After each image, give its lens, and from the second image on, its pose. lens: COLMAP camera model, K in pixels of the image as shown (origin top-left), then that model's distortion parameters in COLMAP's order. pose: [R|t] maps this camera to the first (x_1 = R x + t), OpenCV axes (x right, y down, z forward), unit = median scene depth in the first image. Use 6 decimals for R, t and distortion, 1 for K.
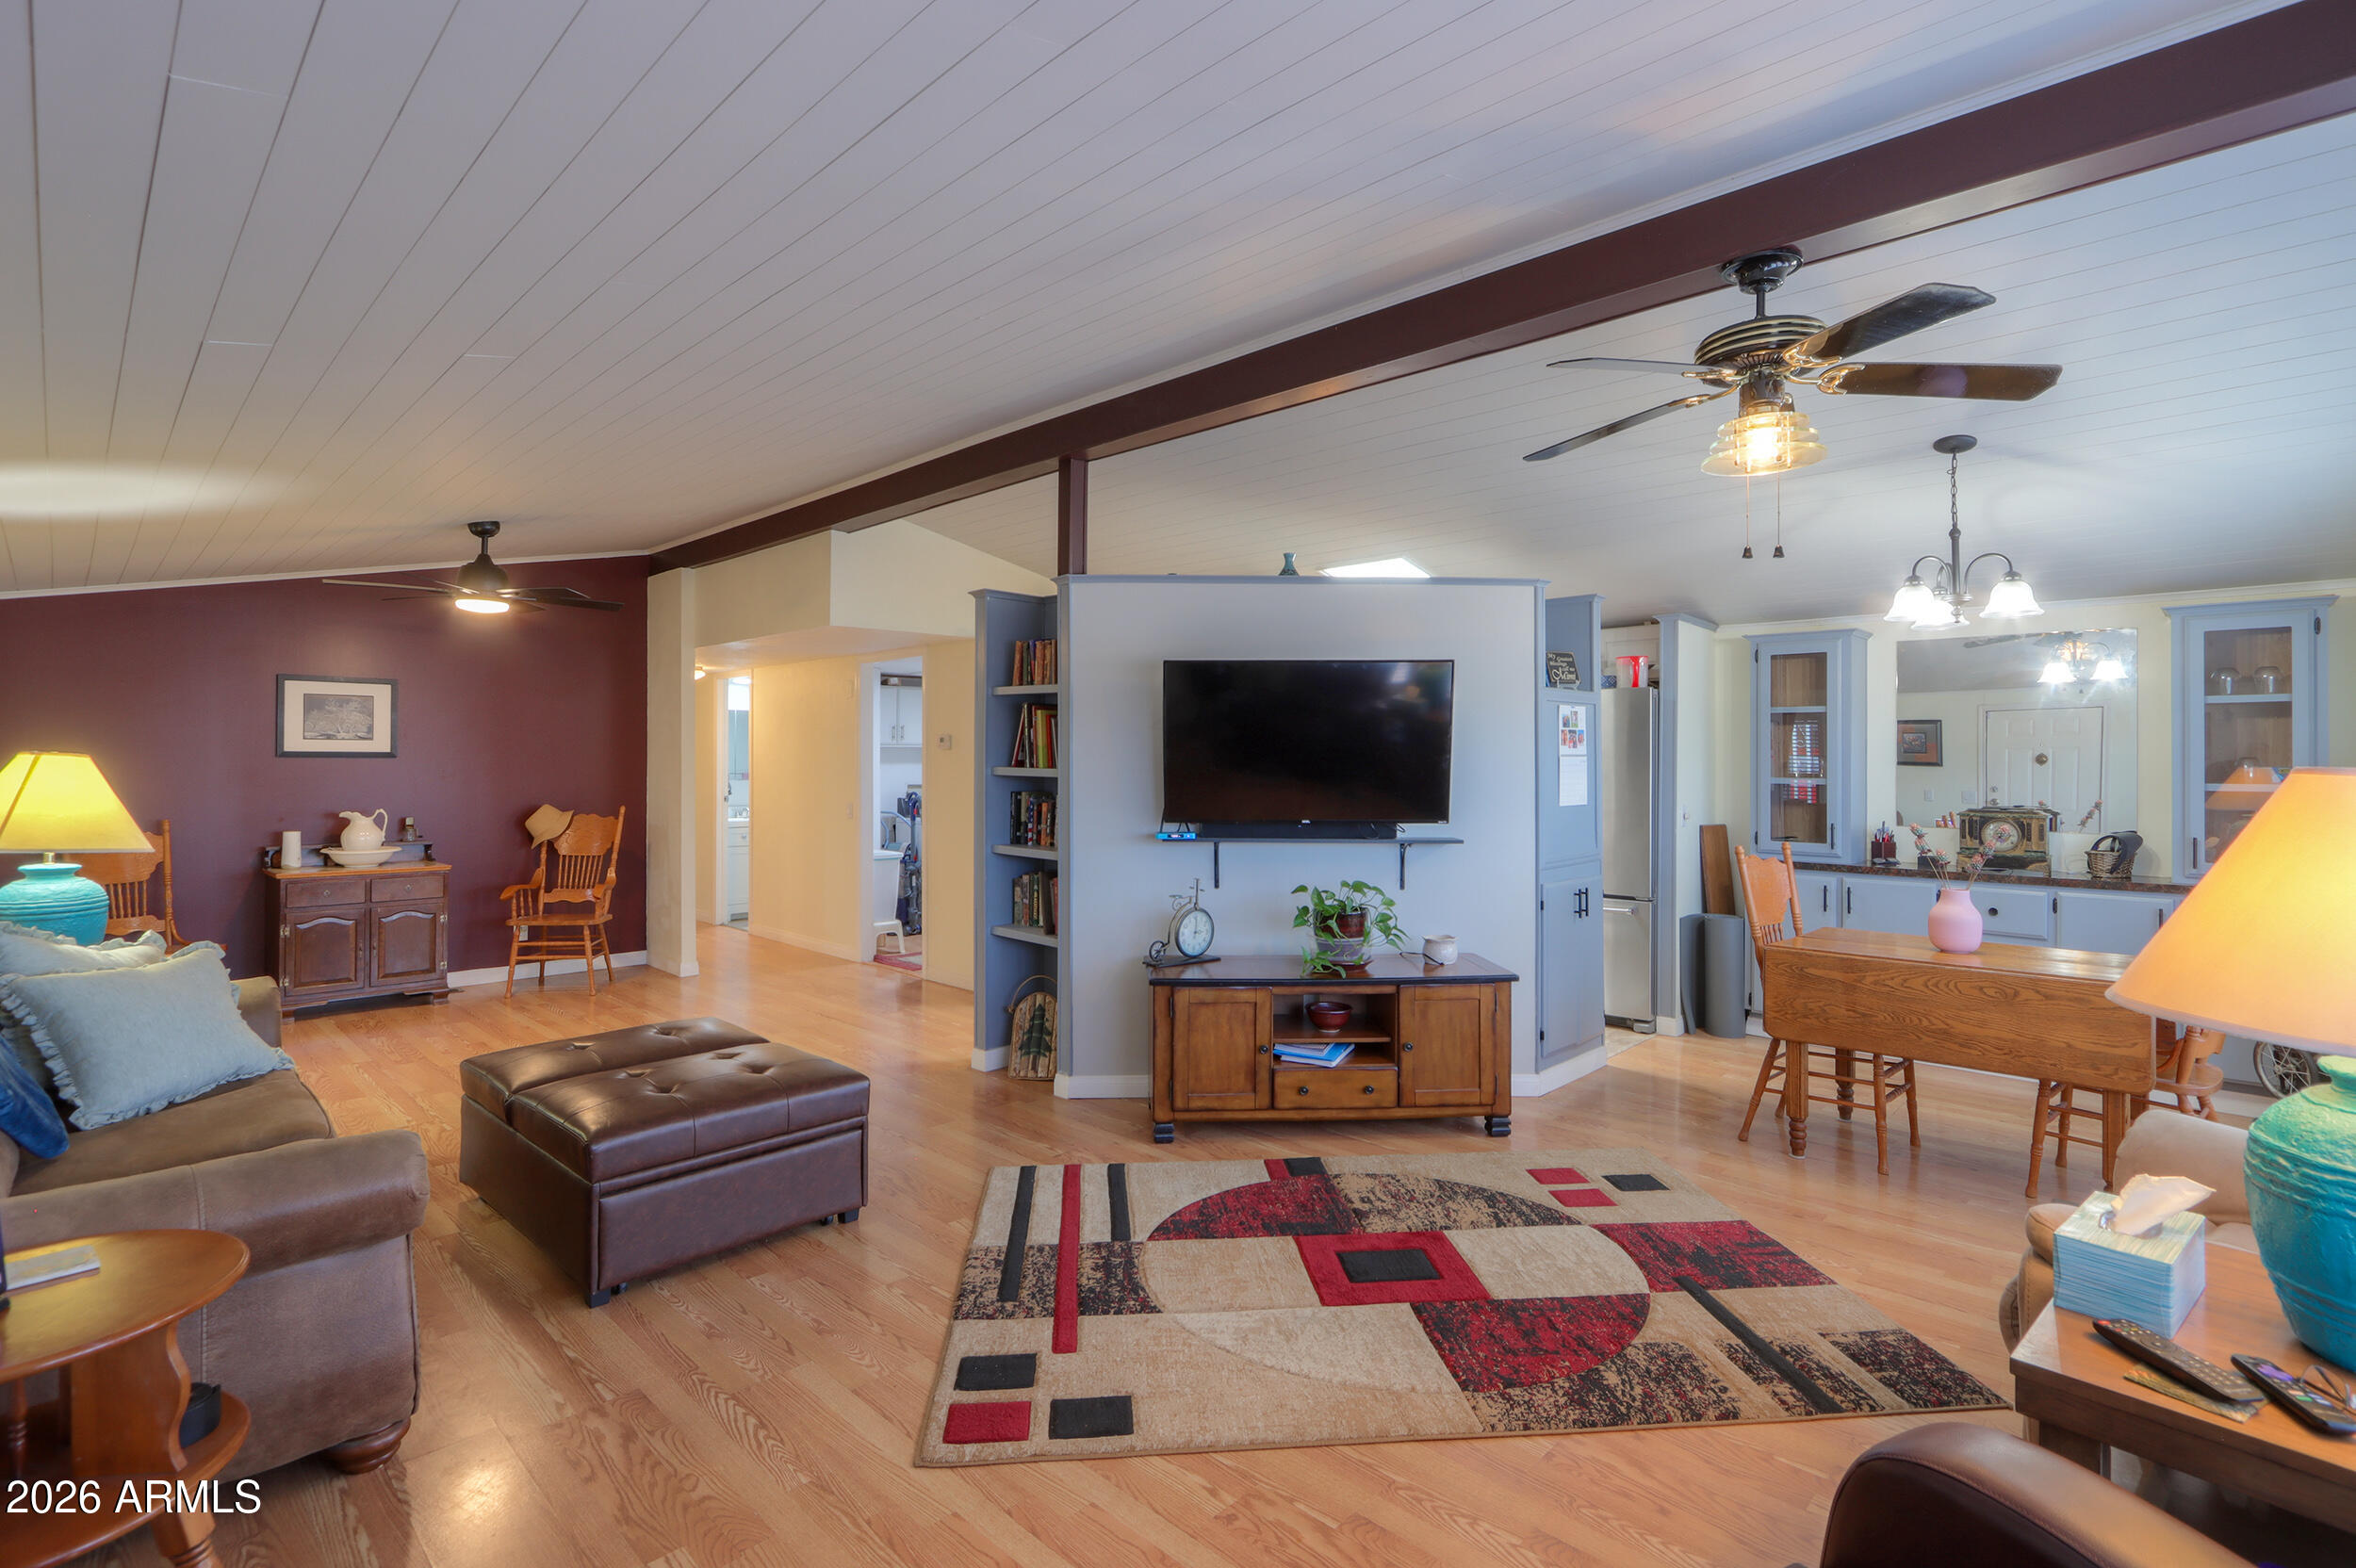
lens RADIAL K [[1108.5, 0, 1183.4], [0, 1108.5, 768.6], [0, 0, 1]] dist [-0.005345, -0.000122]
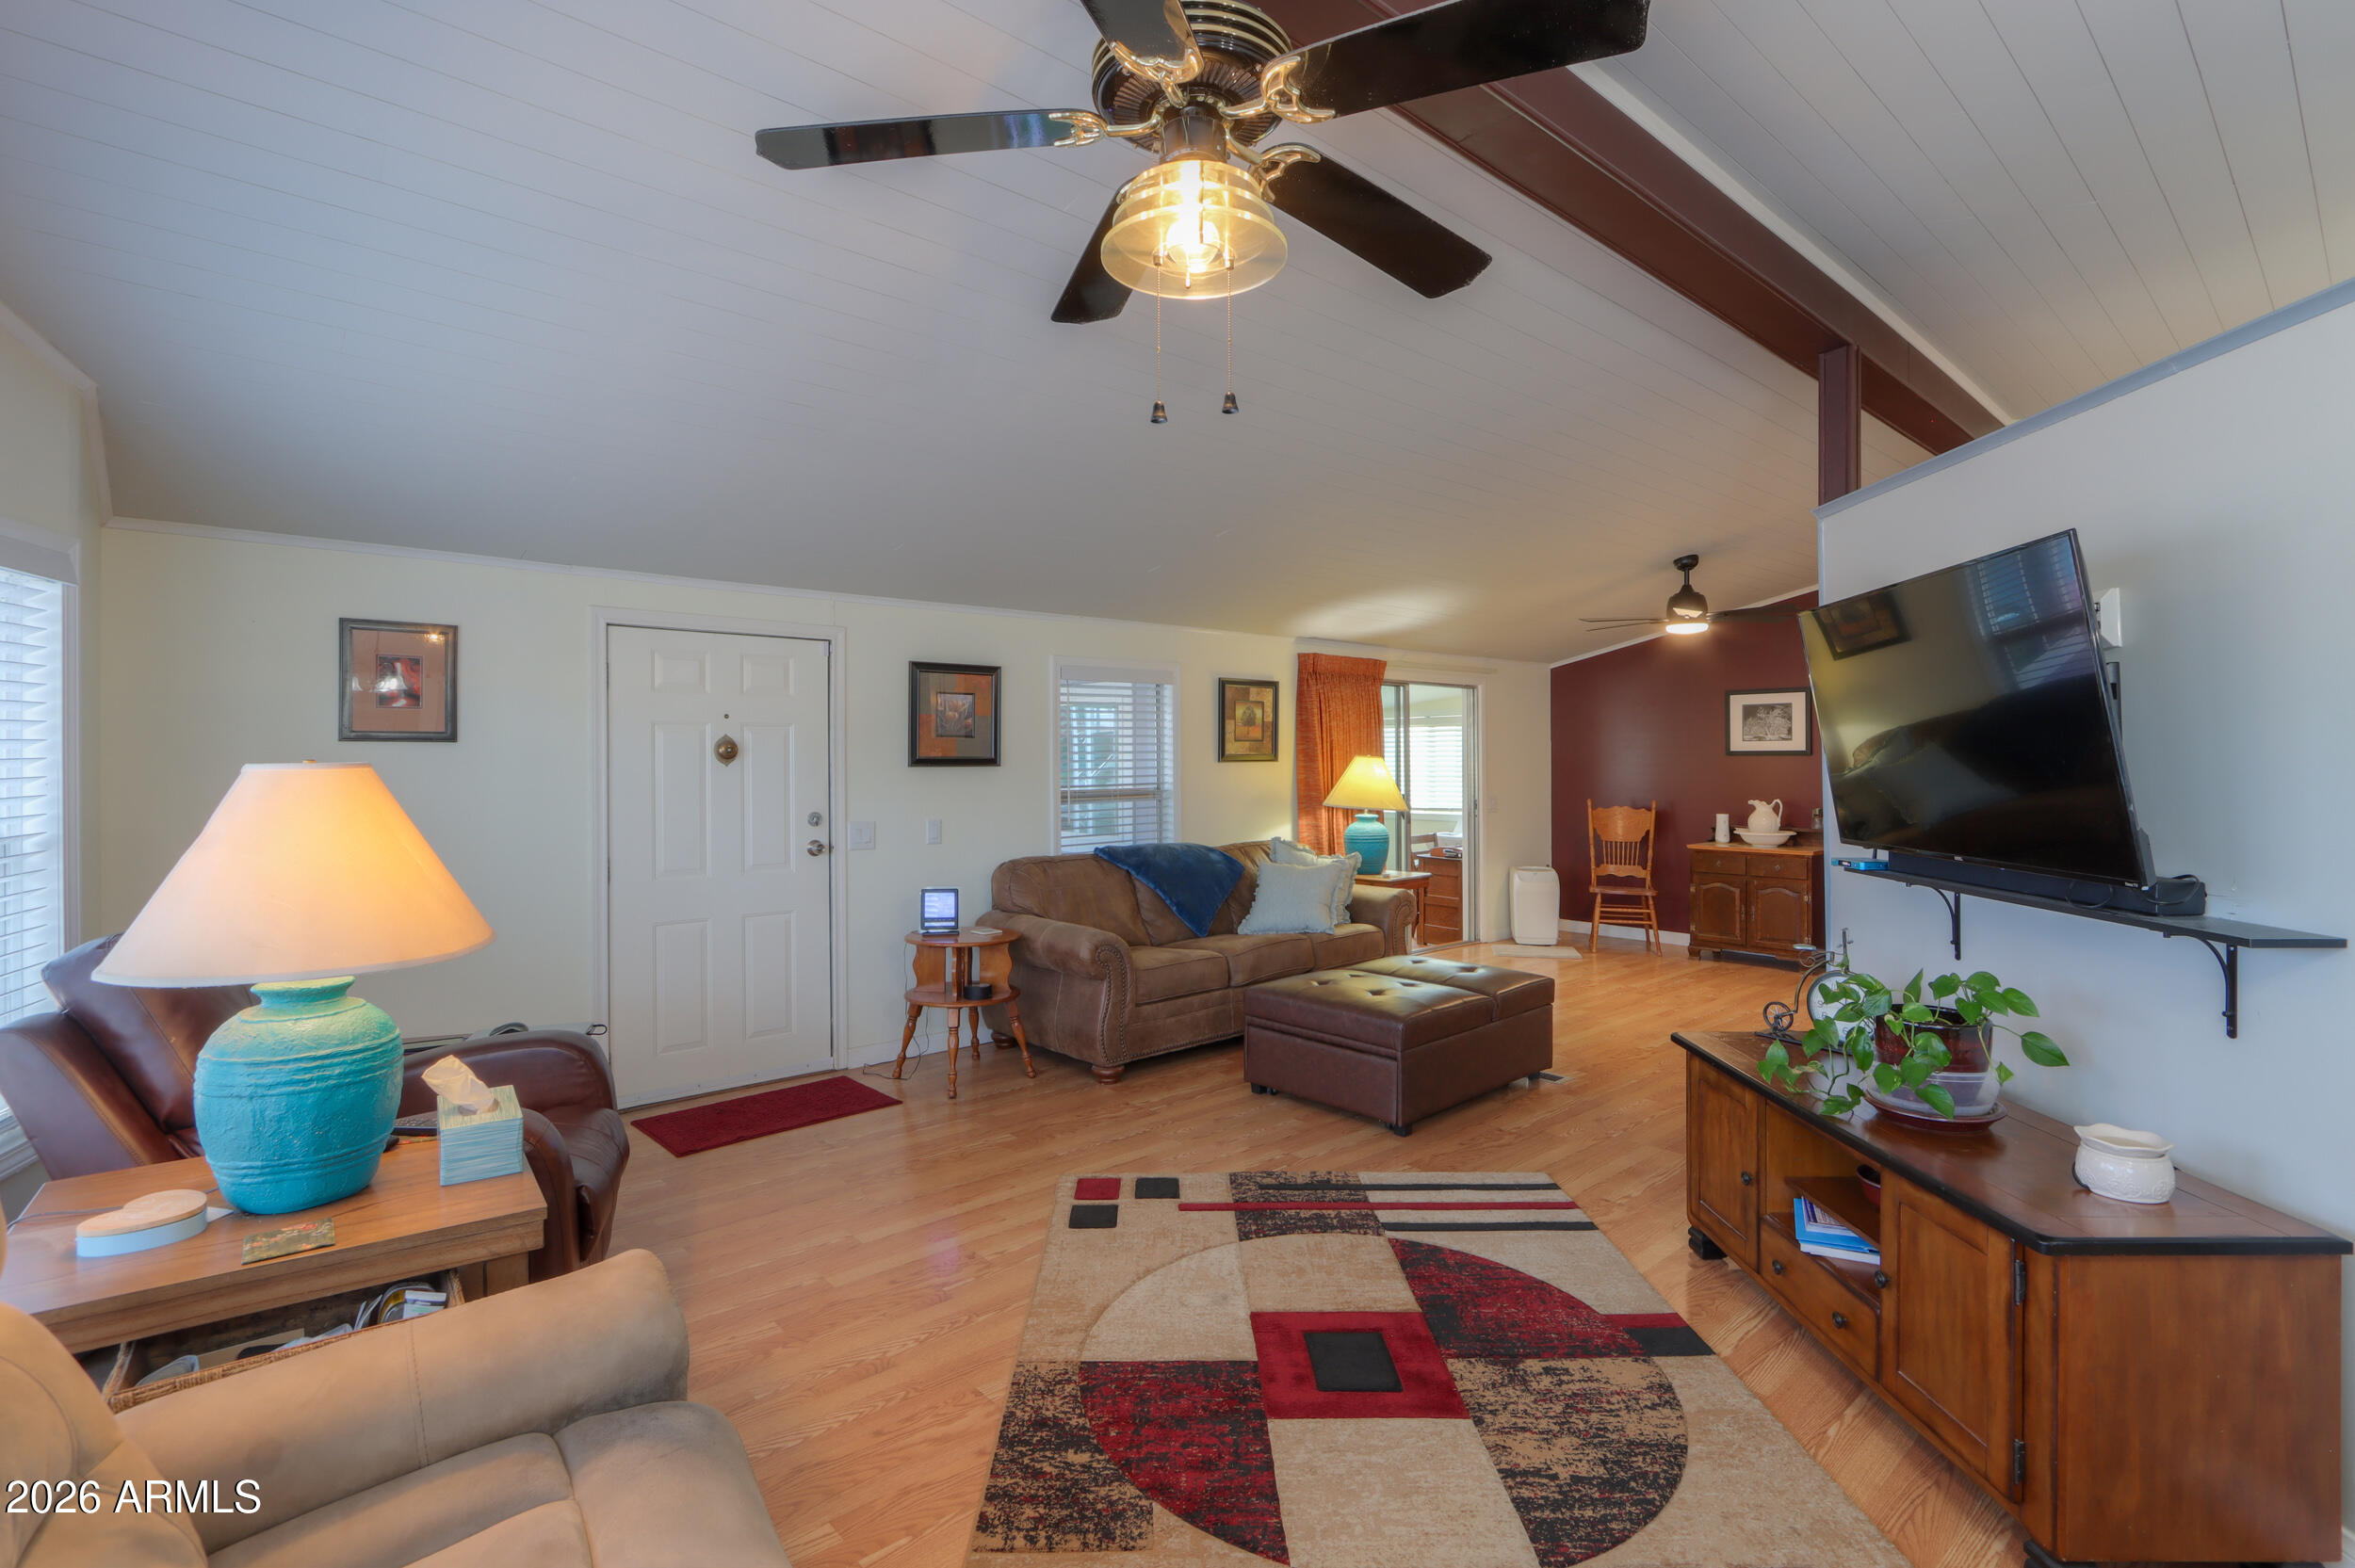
lens RADIAL K [[1107.9, 0, 1184.9], [0, 1107.9, 773.3], [0, 0, 1]] dist [-0.005345, -0.000122]
pose [[-0.075852, 0.008739, -0.997081, 0.824119], [0.000394, 0.999962, 0.008734, -0.001863], [0.997119, 0.000270, -0.075852, 0.755457]]
